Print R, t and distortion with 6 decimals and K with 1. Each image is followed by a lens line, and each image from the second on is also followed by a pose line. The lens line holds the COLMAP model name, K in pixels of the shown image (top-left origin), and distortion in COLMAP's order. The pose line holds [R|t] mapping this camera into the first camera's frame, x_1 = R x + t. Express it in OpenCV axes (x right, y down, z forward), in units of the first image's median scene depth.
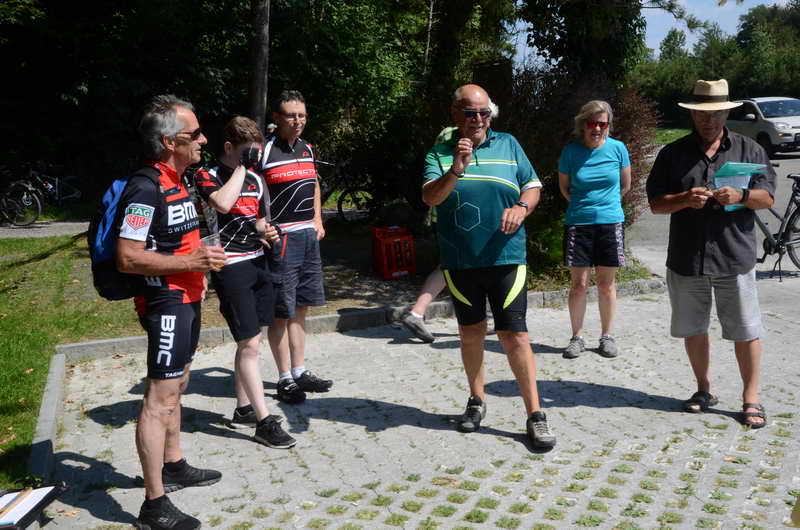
lens RADIAL K [[941.4, 0, 400.0], [0, 941.4, 265.0], [0, 0, 1]] dist [0.000054, 0.375536]
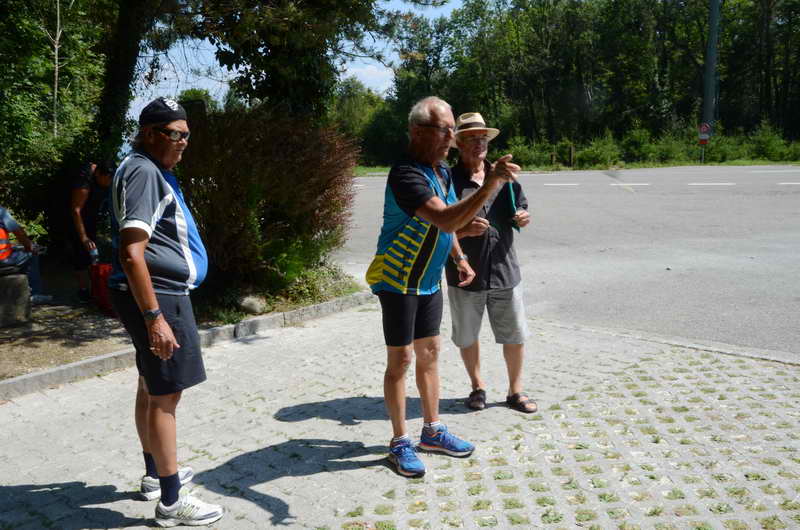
lens RADIAL K [[771.9, 0, 400.0], [0, 771.9, 265.0], [0, 0, 1]] dist [-0.028373, 0.156072]
pose [[0.880779, -0.075499, 0.467469, -0.151863], [0.082475, 0.996578, 0.005558, -0.021352], [-0.466289, 0.033659, 0.883992, 0.162274]]
